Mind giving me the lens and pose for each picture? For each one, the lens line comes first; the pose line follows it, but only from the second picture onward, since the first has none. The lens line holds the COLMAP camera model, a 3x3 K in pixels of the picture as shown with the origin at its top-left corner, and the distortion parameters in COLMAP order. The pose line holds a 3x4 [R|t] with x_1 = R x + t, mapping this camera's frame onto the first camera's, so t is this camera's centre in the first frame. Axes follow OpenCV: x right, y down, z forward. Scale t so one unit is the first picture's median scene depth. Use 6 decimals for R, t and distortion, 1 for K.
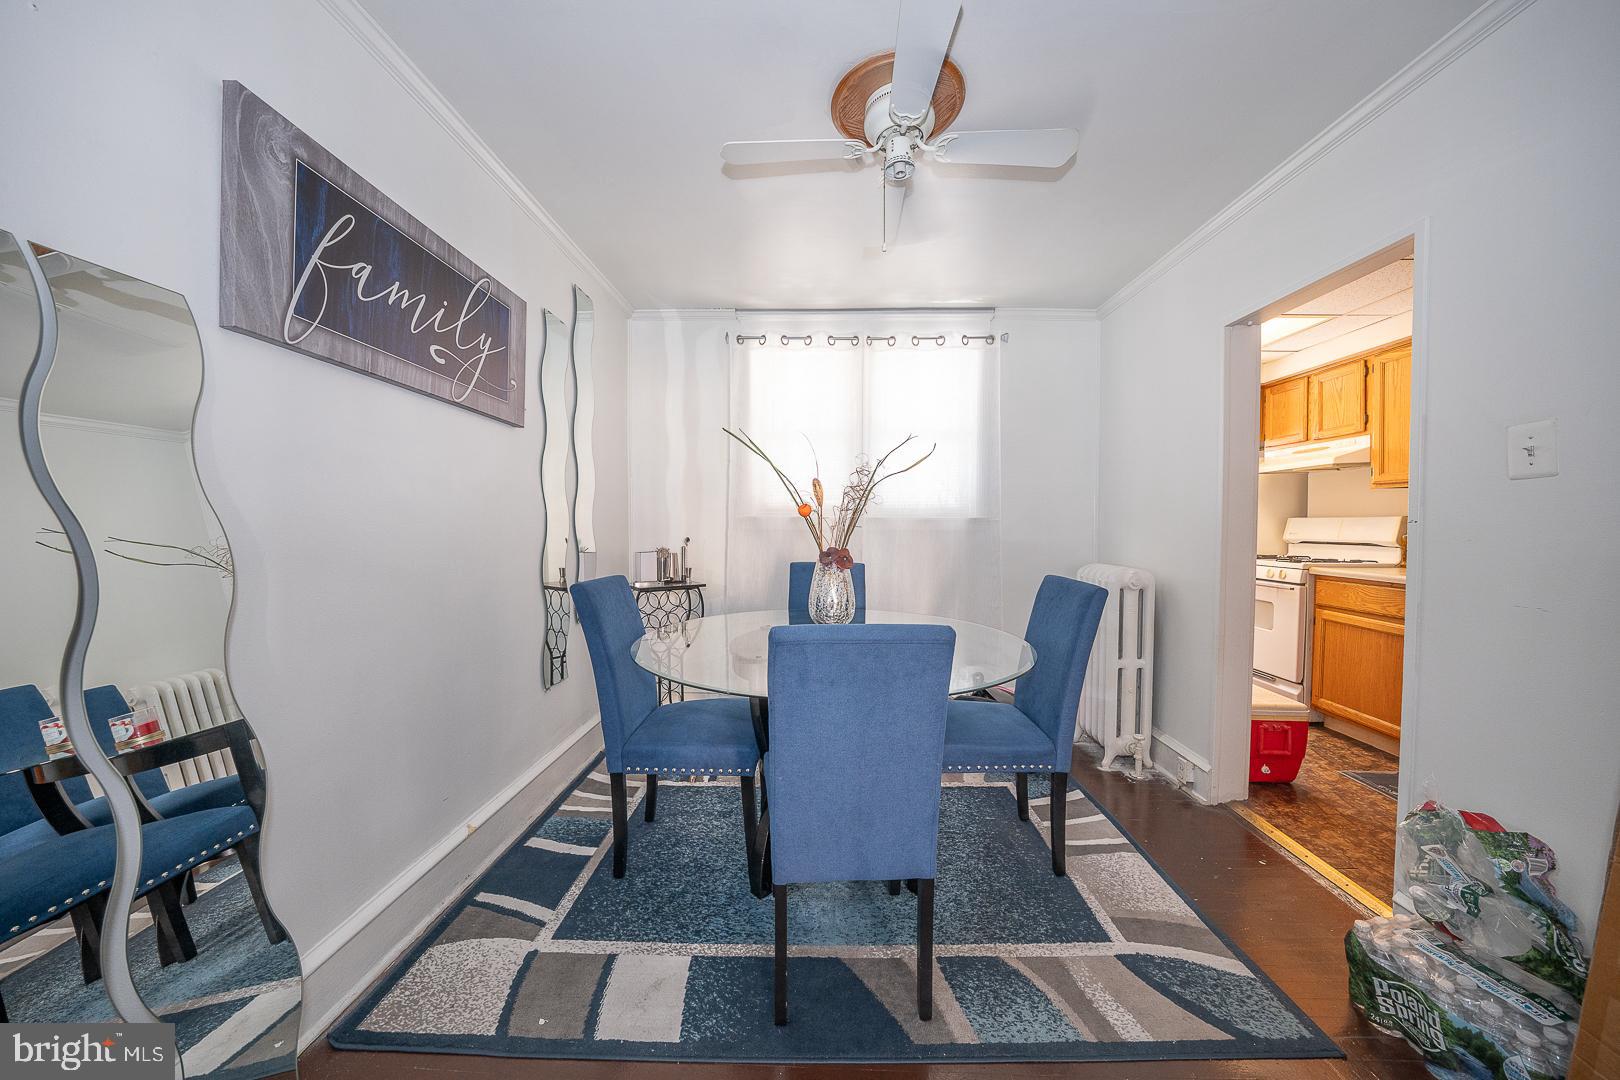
lens RADIAL K [[561.2, 0, 810.1], [0, 561.2, 537.0], [0, 0, 1]] dist [-0.029808, 0.006887]
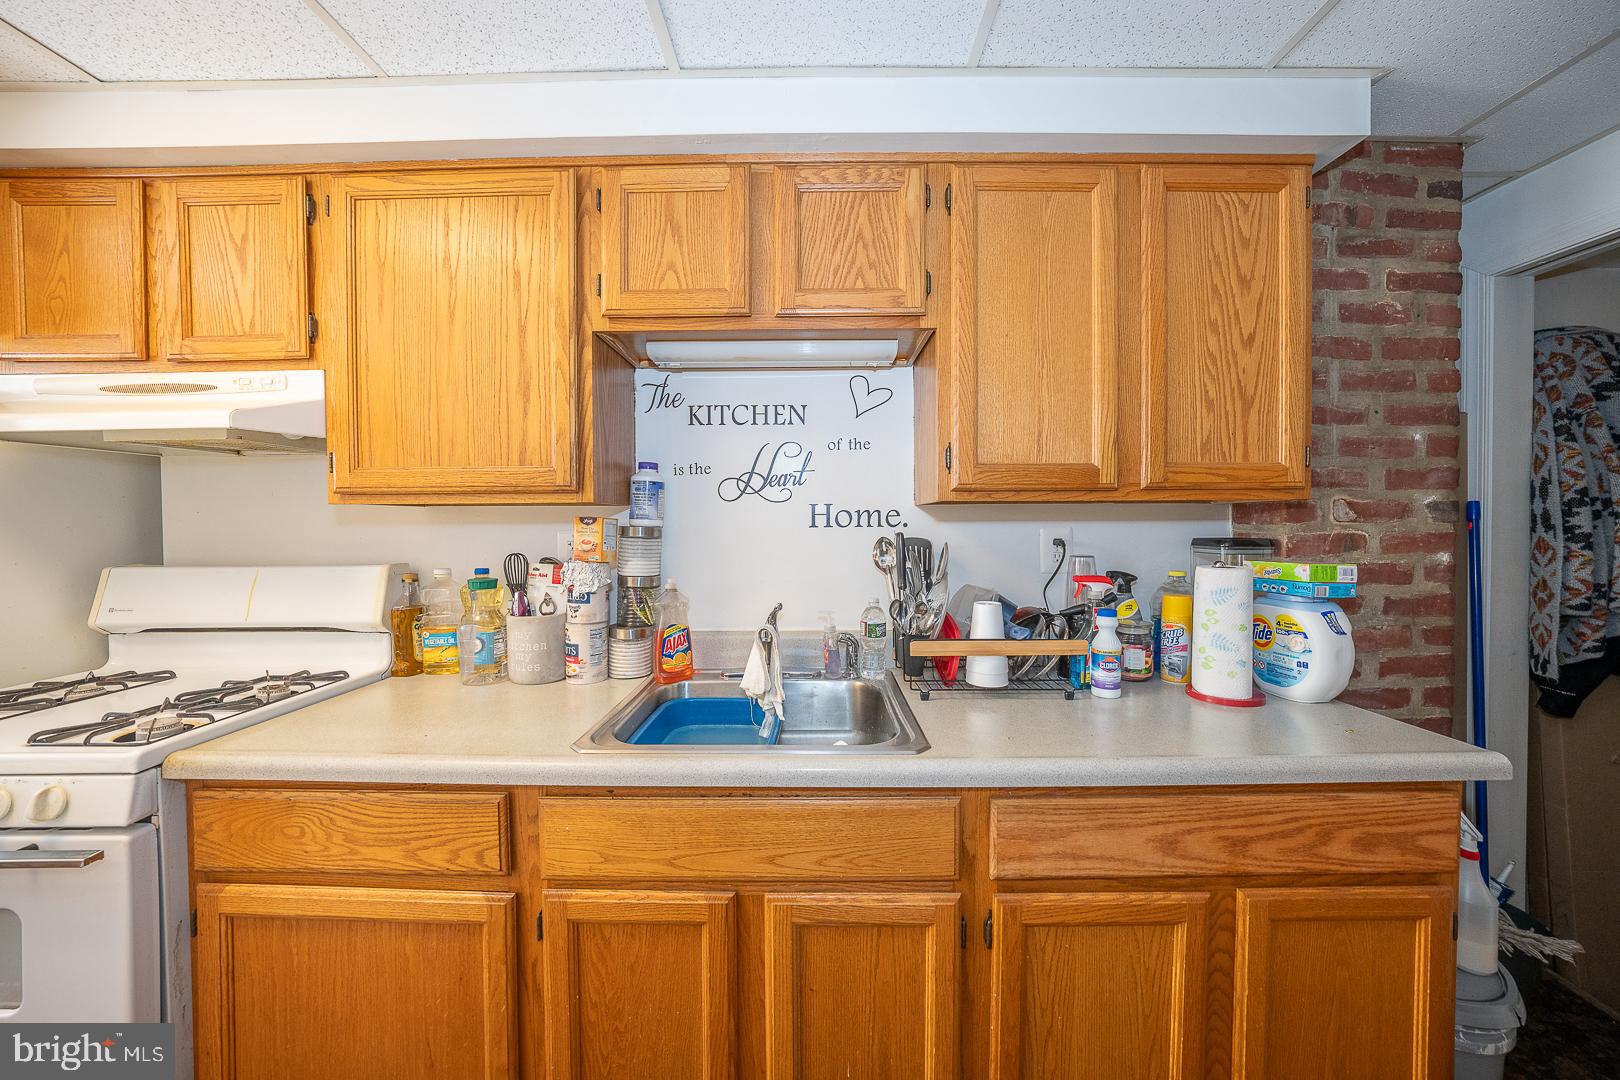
lens RADIAL K [[561.2, 0, 810.1], [0, 561.2, 537.0], [0, 0, 1]] dist [-0.029808, 0.006887]
pose [[-0.015904, -0.018881, 0.999695, 0.593966], [0.028001, 0.999421, 0.019322, -0.060187], [-0.999481, 0.028300, -0.015366, 0.634228]]
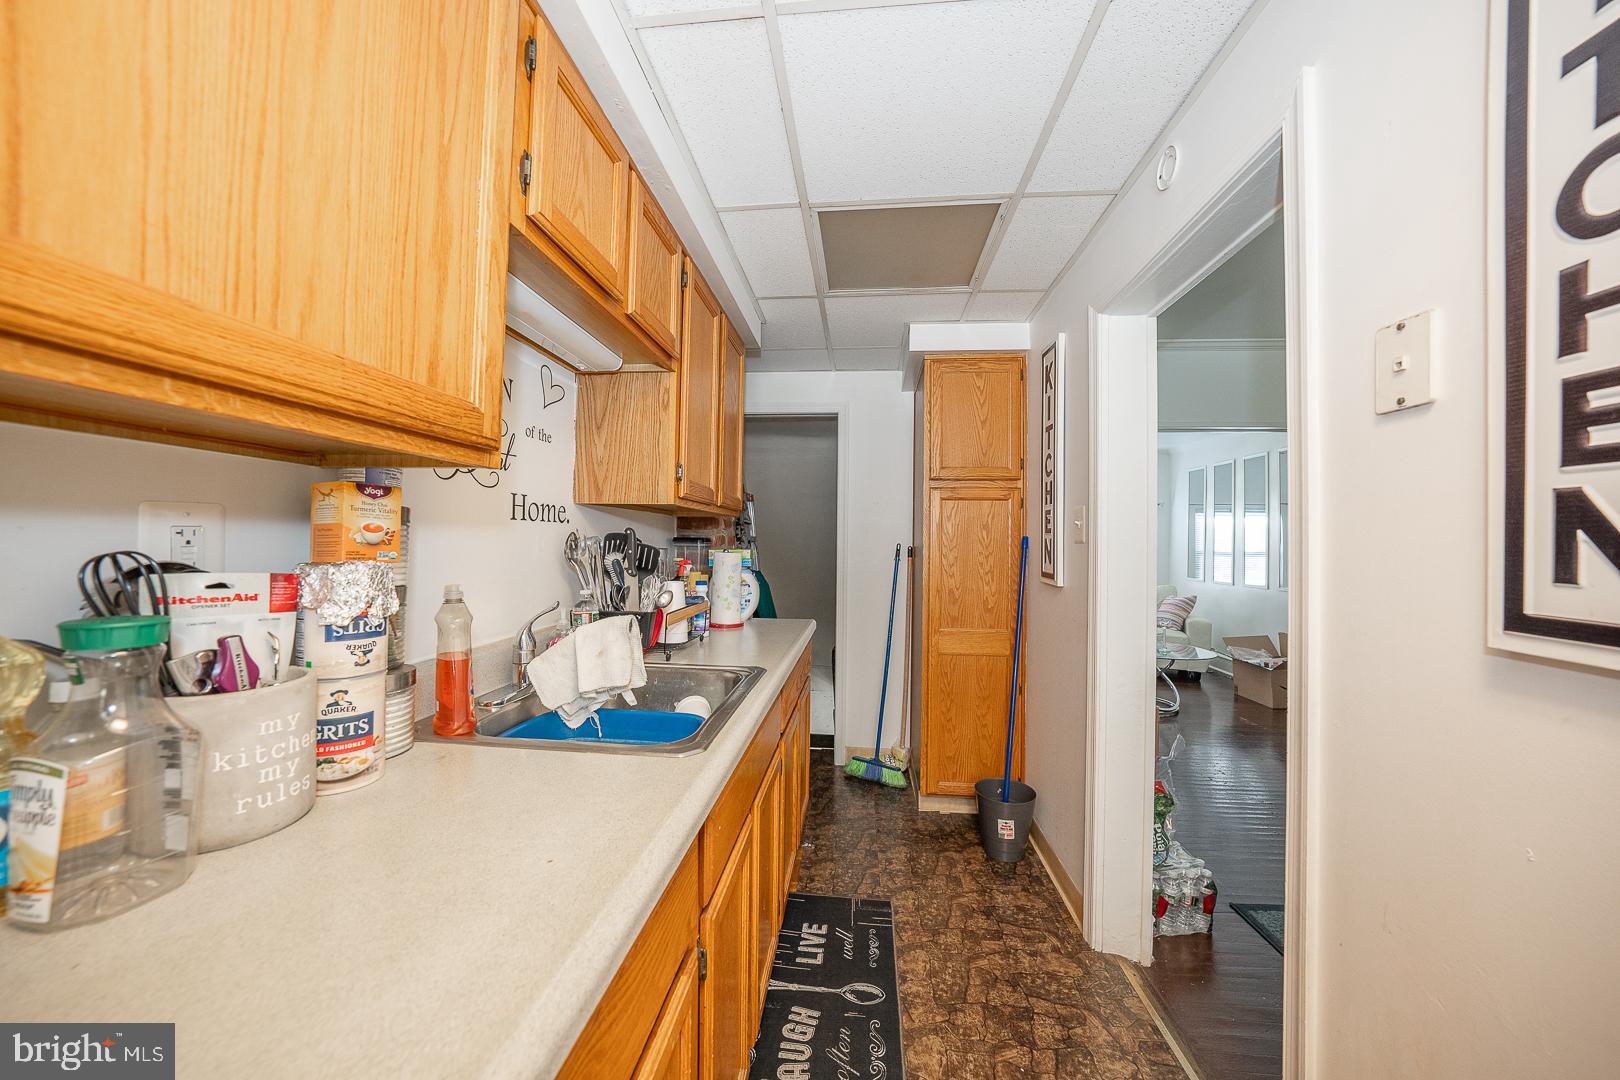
lens RADIAL K [[561.2, 0, 810.1], [0, 561.2, 537.0], [0, 0, 1]] dist [-0.029808, 0.006887]
pose [[-0.997412, -0.007733, 0.071478, 0.823348], [-0.006629, 0.999855, 0.015674, -0.053932], [-0.071589, 0.015159, -0.997319, 1.034226]]
